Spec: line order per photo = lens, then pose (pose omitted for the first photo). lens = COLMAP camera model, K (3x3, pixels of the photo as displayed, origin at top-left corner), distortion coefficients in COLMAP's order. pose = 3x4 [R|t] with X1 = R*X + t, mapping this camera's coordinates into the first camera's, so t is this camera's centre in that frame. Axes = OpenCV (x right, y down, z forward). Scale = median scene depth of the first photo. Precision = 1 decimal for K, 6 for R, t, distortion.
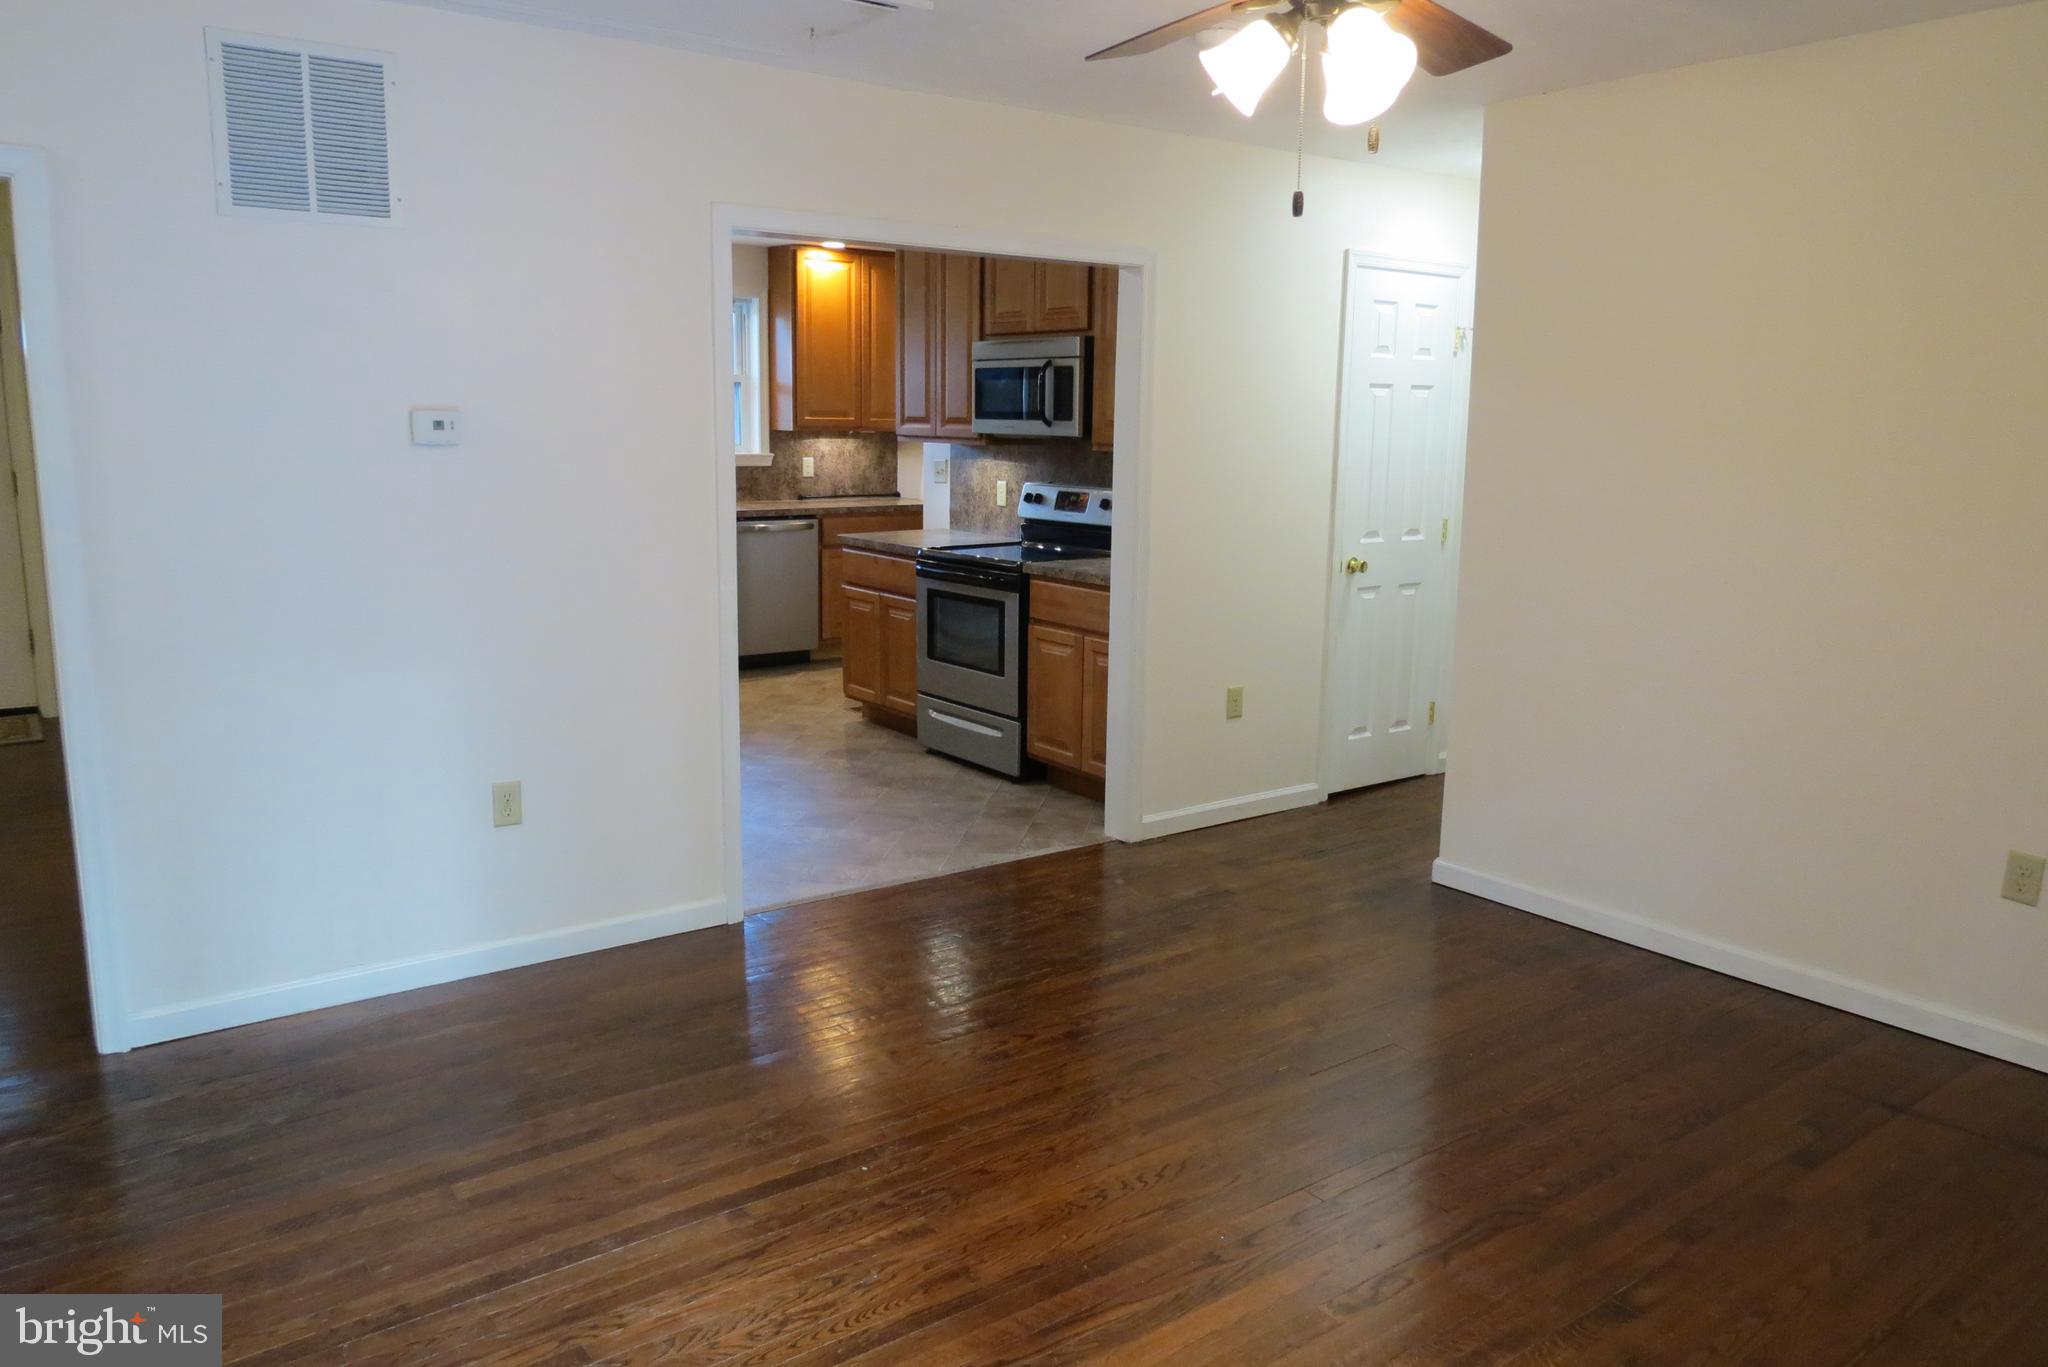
lens RADIAL K [[1466.9, 0, 1025.2], [0, 1466.9, 682.5], [0, 0, 1]] dist [-0.026810, 0.008864]
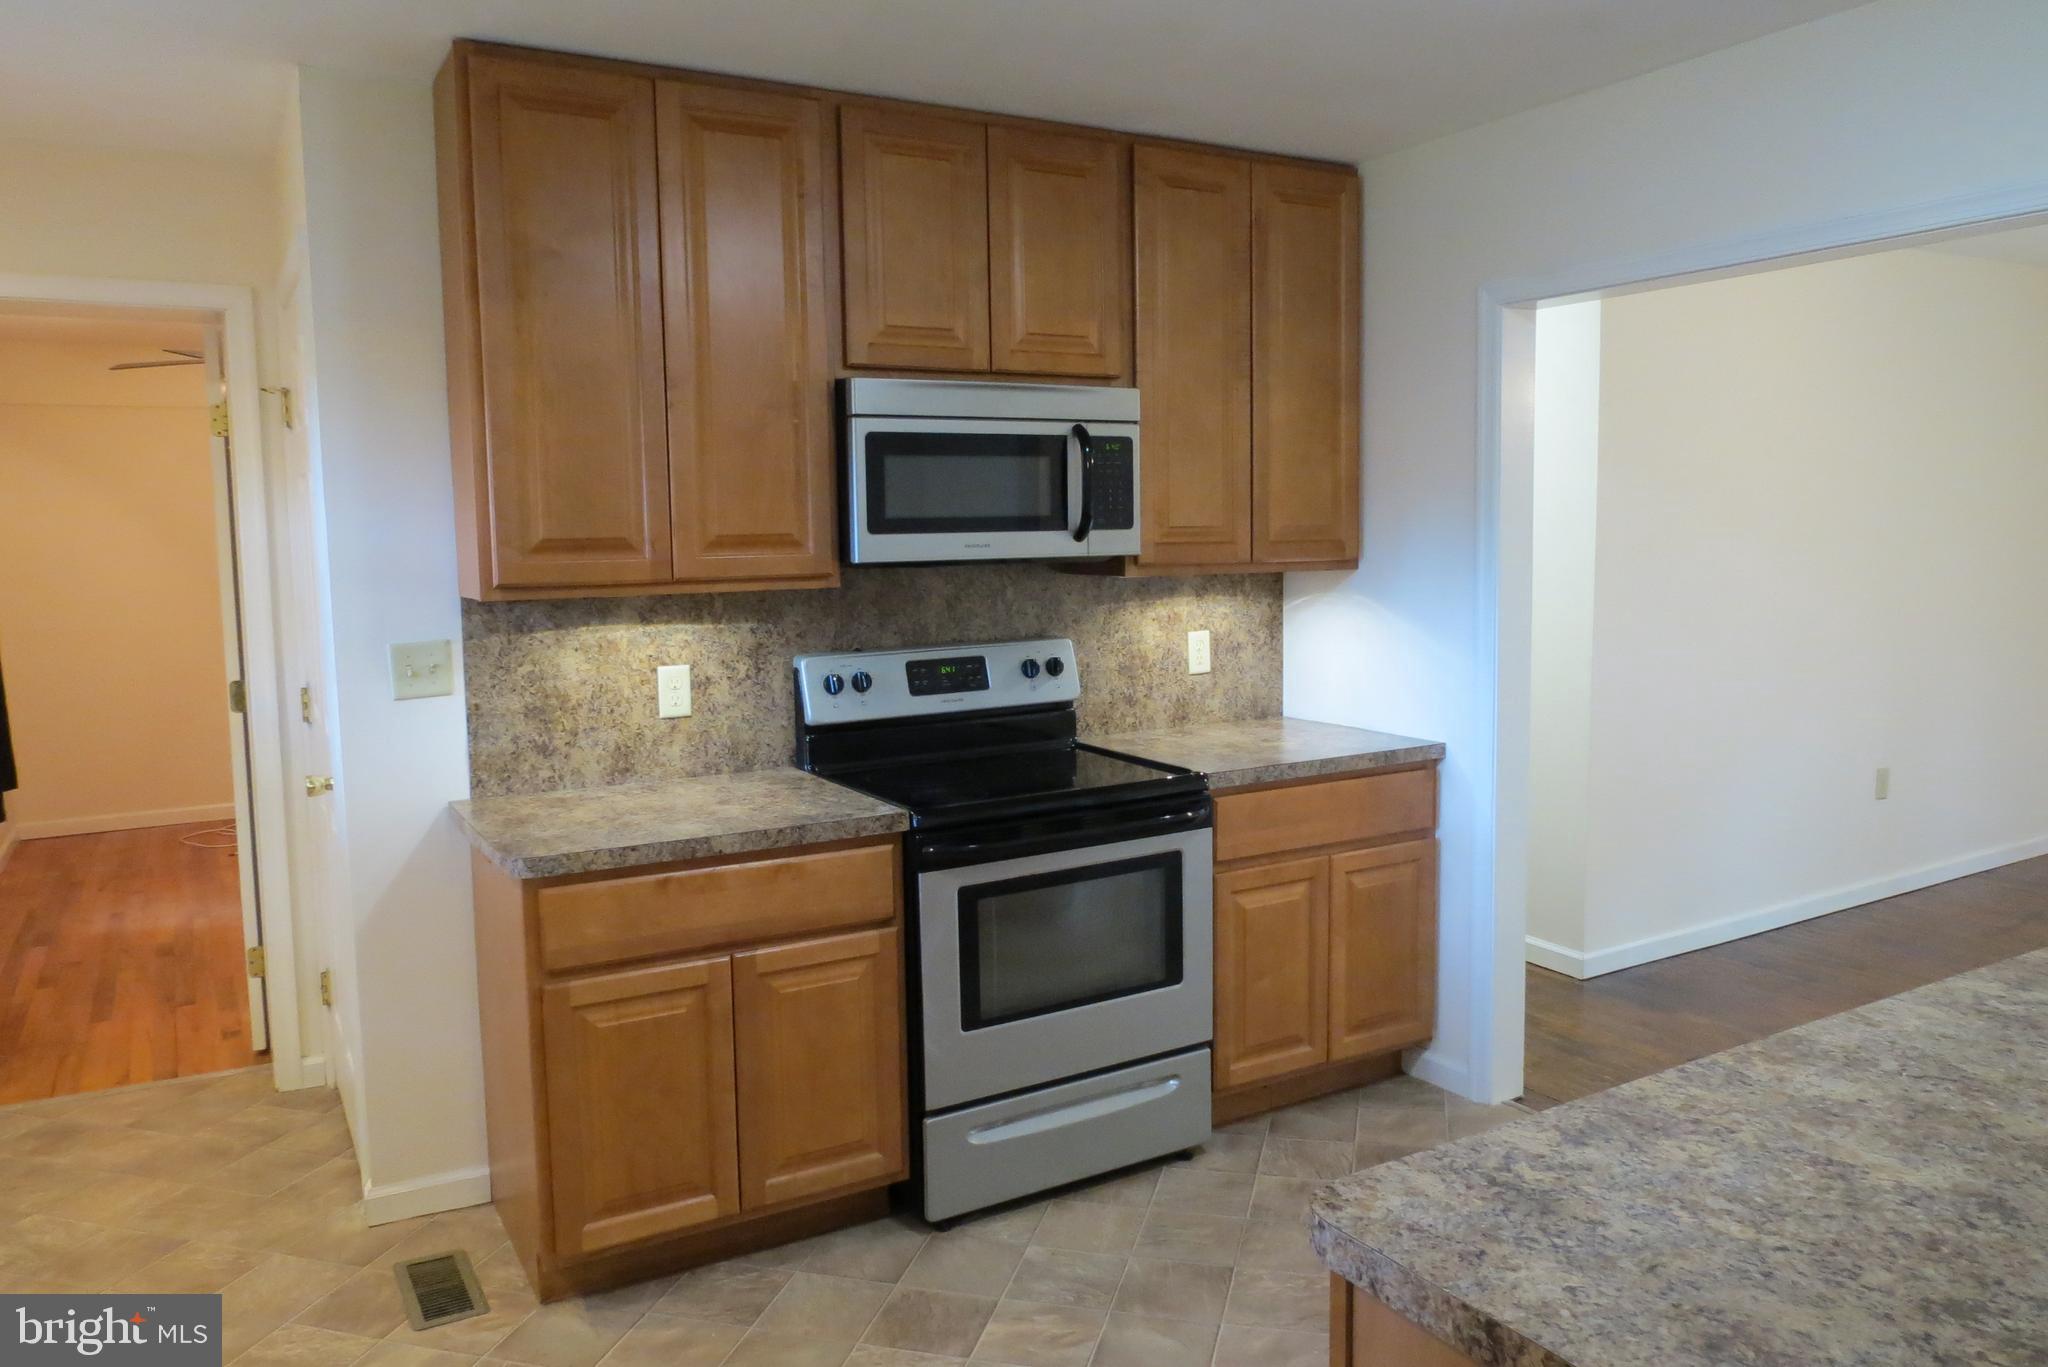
lens RADIAL K [[1466.9, 0, 1023.0], [0, 1466.9, 672.2], [0, 0, 1]] dist [-0.026810, 0.008864]
pose [[0.098721, -0.112201, 0.988770, -0.502822], [0.199646, 0.975654, 0.090780, -0.163172], [-0.974882, 0.188442, 0.118718, 0.868927]]
